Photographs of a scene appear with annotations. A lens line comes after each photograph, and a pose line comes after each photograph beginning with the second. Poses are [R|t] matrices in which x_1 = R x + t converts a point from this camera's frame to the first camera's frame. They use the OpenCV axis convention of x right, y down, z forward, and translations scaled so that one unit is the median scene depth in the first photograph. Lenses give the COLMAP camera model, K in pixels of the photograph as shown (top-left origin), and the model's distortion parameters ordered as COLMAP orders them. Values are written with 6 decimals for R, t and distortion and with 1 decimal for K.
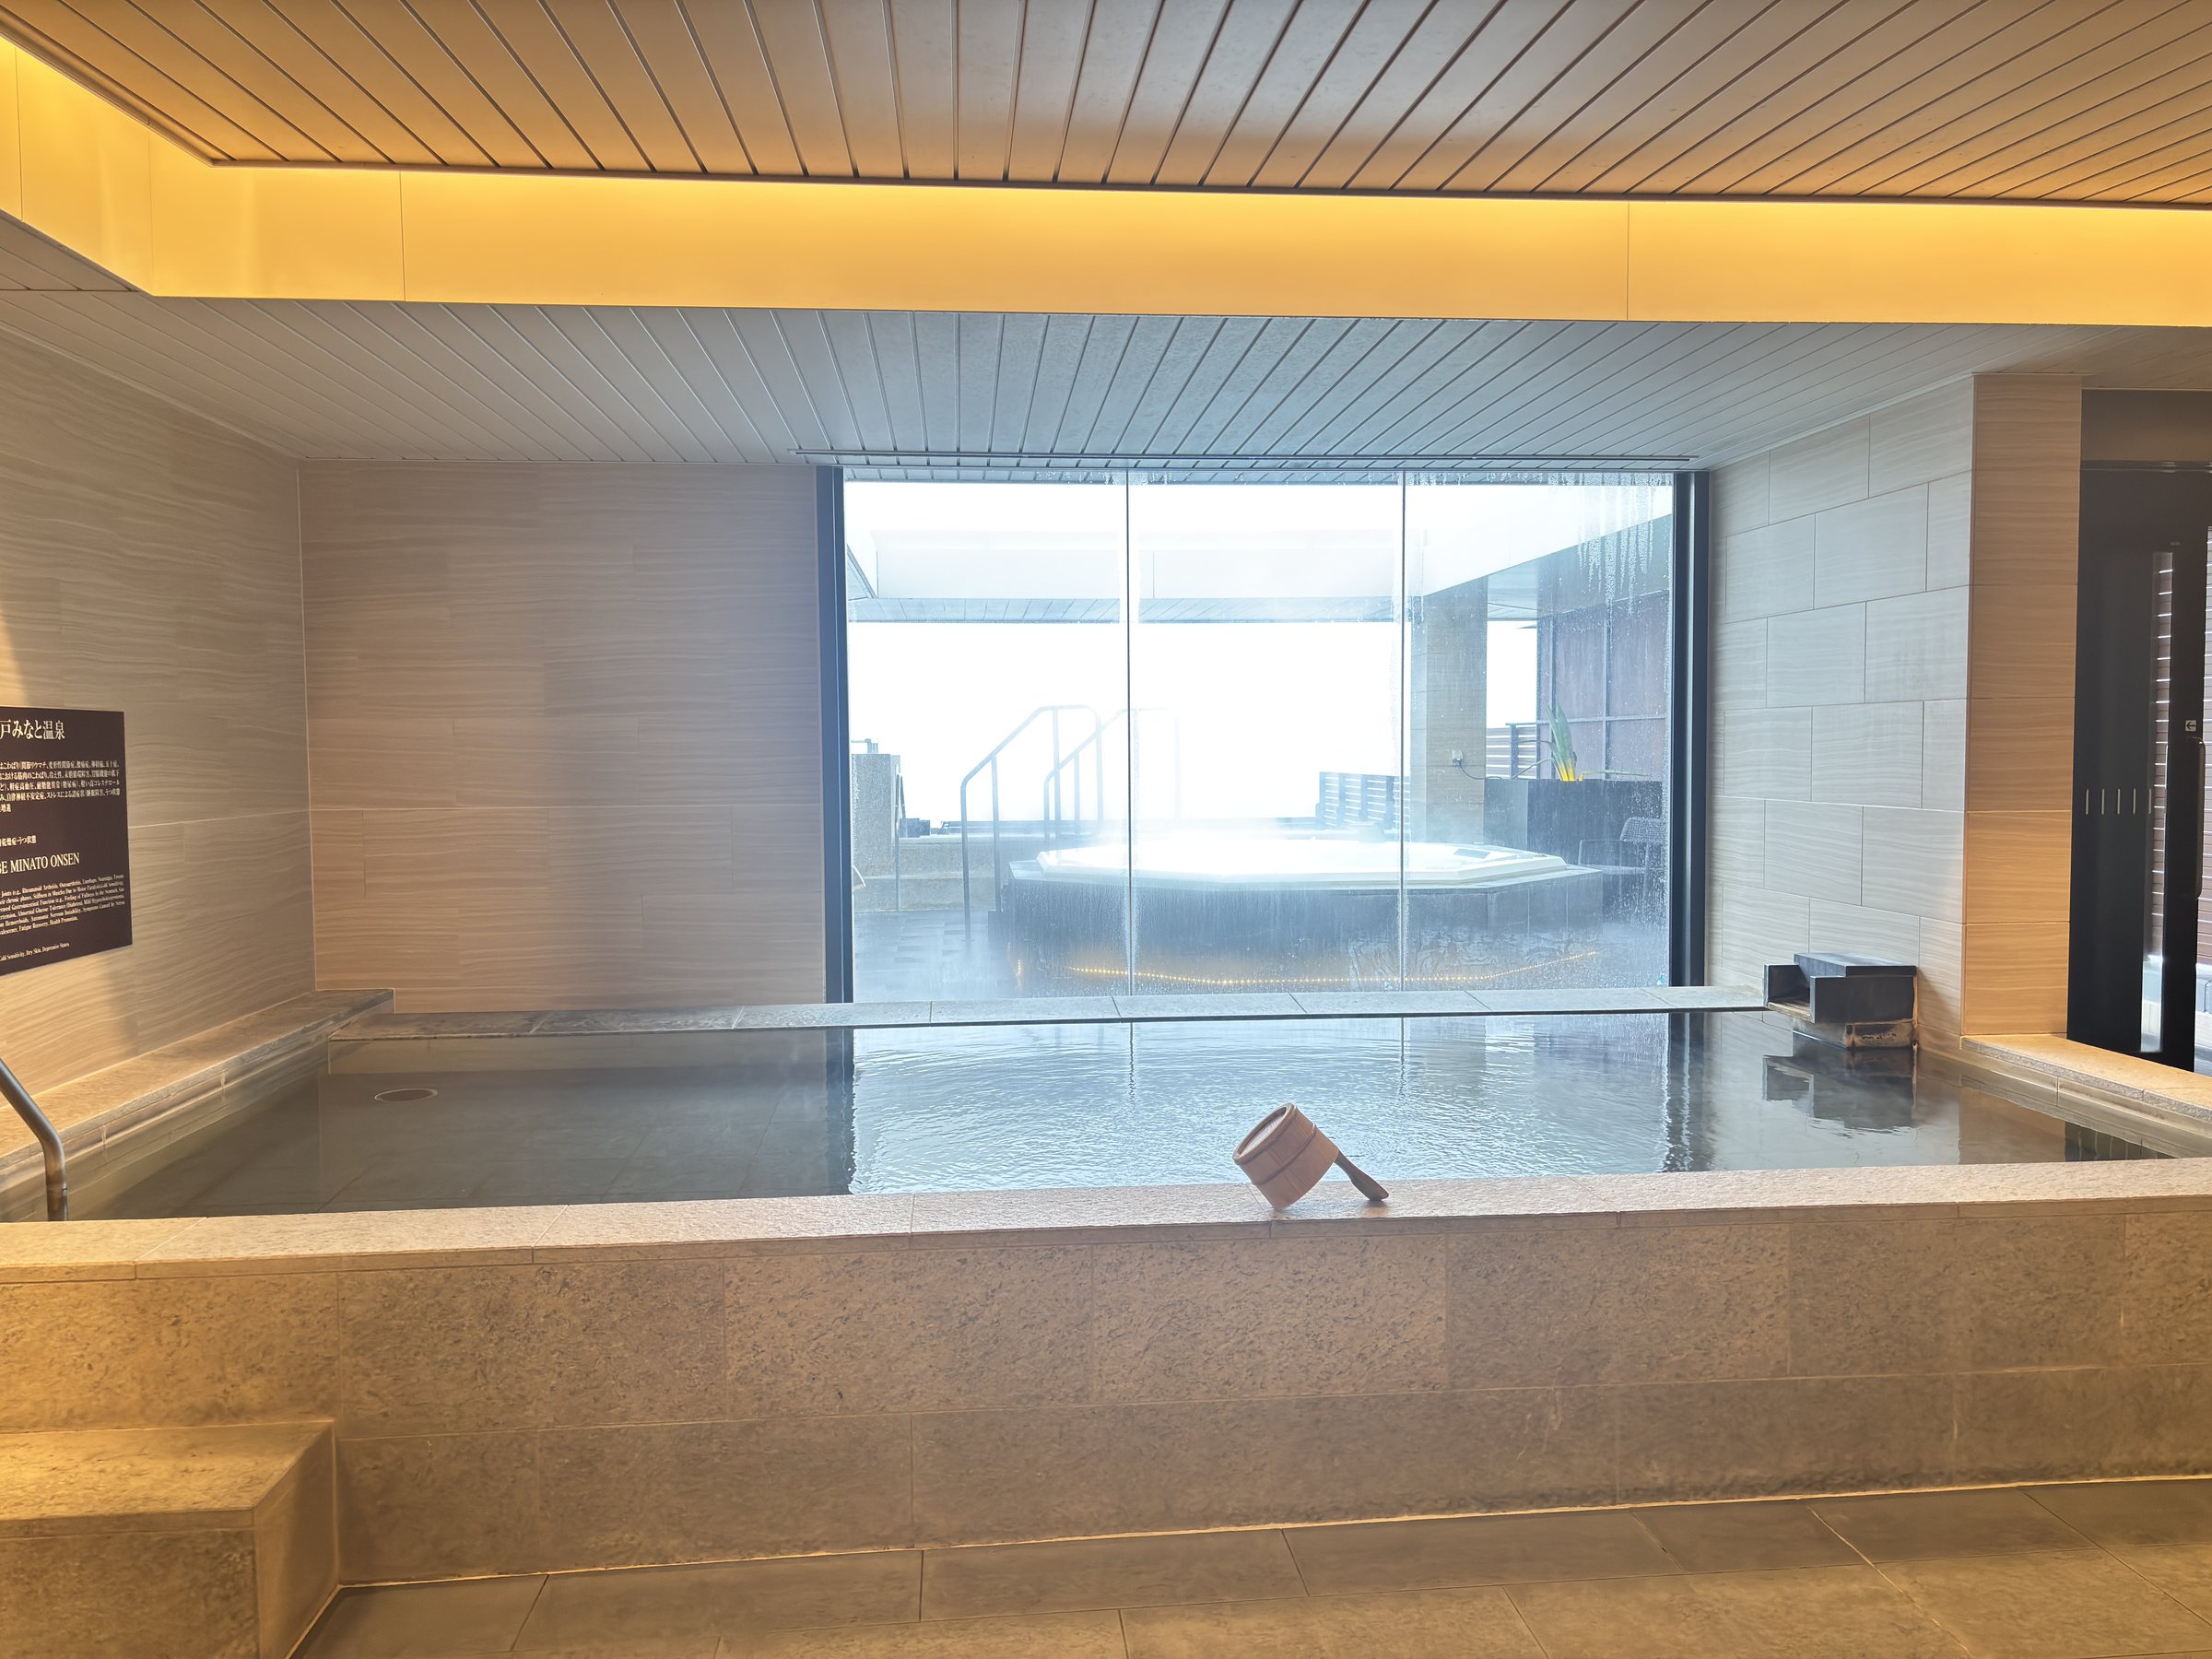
lens RADIAL K [[1685.2, 0, 1106.0], [0, 1685.2, 829.5], [0, 0, 1]] dist [0.008241, 0.004564]
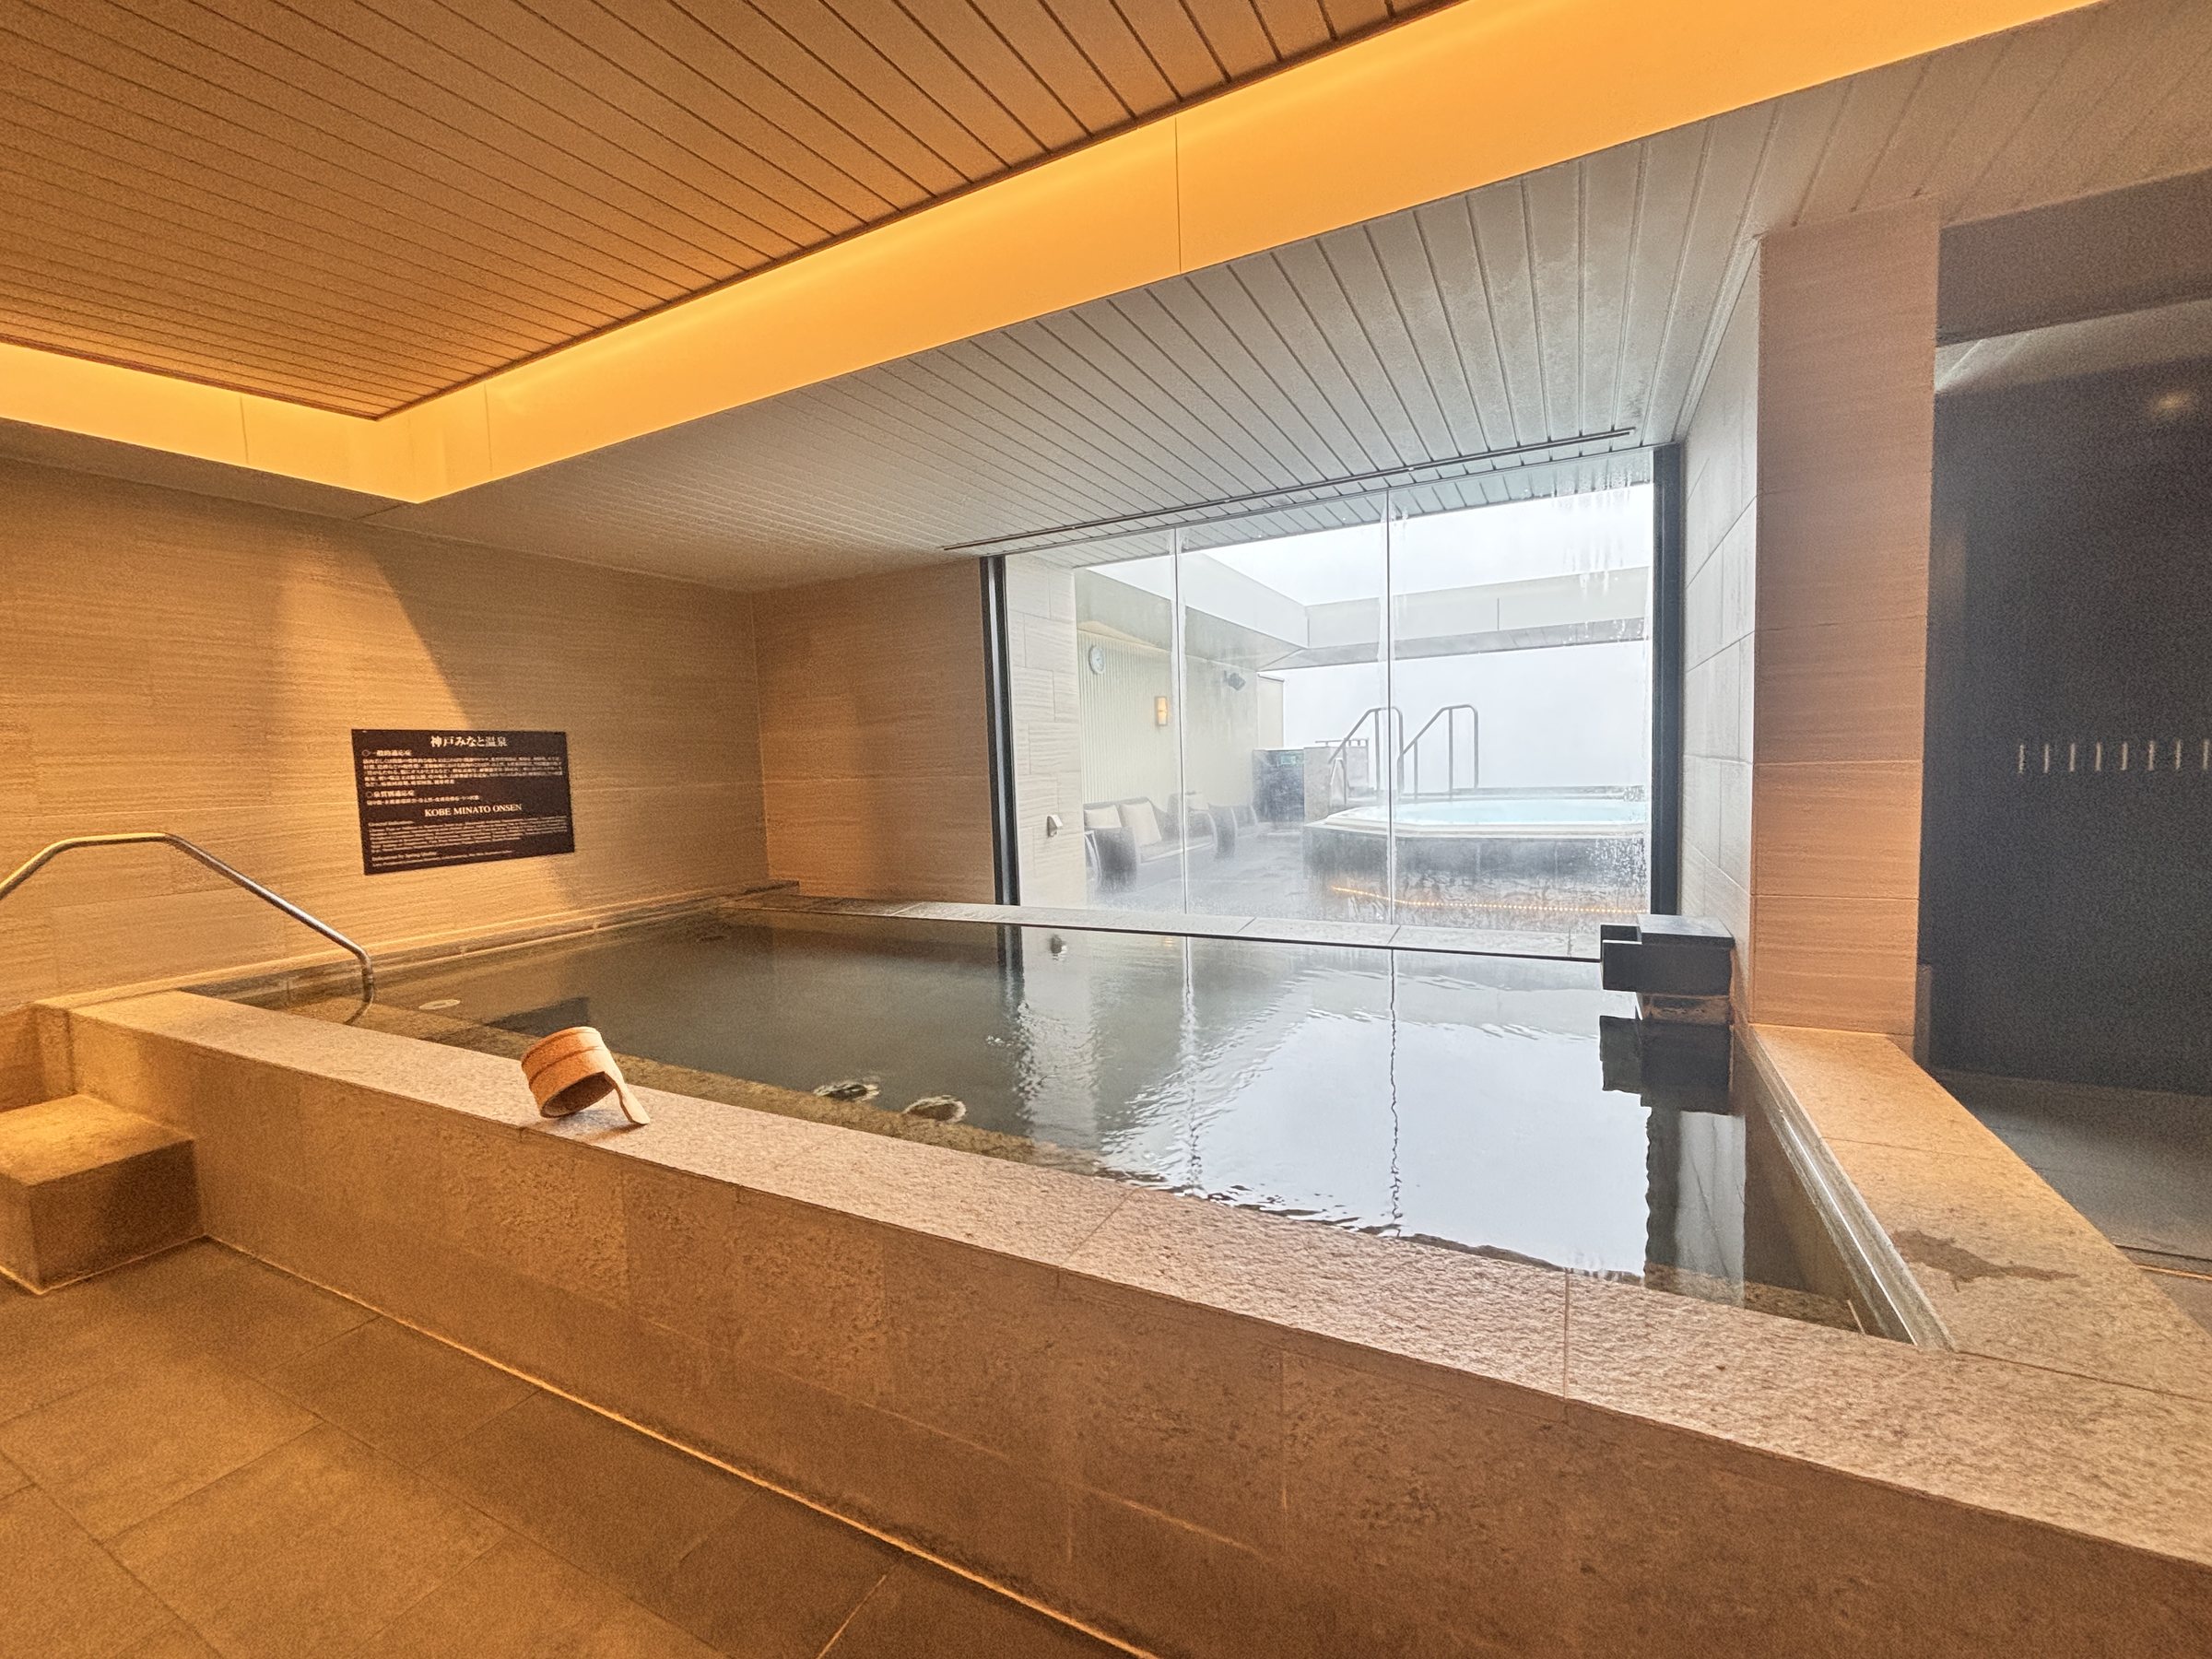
lens RADIAL K [[913.5, 0, 1106.0], [0, 913.5, 829.5], [0, 0, 1]] dist [-0.001448, -0.000135]
pose [[0.846665, 0.018958, -0.531788, 0.501825], [0.001631, 0.999268, 0.038219, 0.003223], [0.532124, -0.033226, 0.846014, 0.451933]]
